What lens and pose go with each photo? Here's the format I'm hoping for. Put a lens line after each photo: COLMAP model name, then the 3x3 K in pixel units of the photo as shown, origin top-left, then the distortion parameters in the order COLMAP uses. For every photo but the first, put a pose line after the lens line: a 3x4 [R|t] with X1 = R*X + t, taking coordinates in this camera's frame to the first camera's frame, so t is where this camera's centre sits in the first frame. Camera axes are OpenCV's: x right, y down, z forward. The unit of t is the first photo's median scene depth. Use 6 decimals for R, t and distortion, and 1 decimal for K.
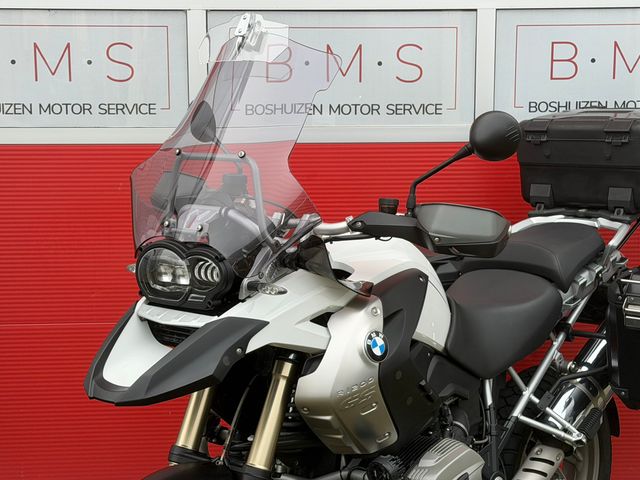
lens RADIAL K [[1254.2, 0, 319.2], [0, 1254.2, 239.4], [0, 0, 1]] dist [0.148541, 0.000000]
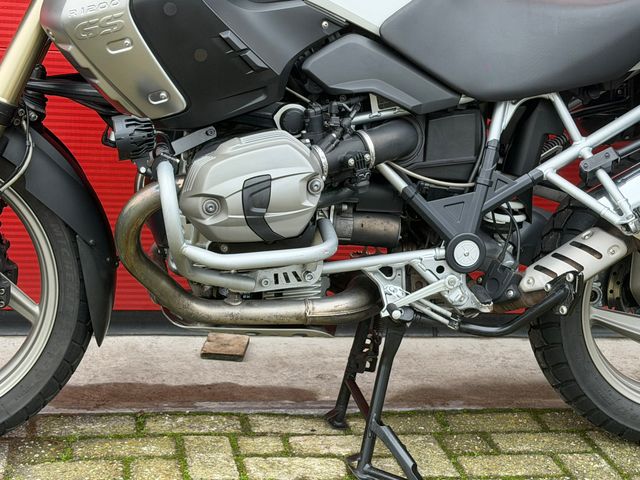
lens RADIAL K [[1254.2, 0, 322.5], [0, 1254.2, 238.2], [0, 0, 1]] dist [0.148541, 0.000000]
pose [[0.785769, 0.205000, -0.583560, 0.464350], [-0.151740, 0.978537, 0.139432, 0.098370], [0.599618, -0.021011, 0.800010, 0.383543]]
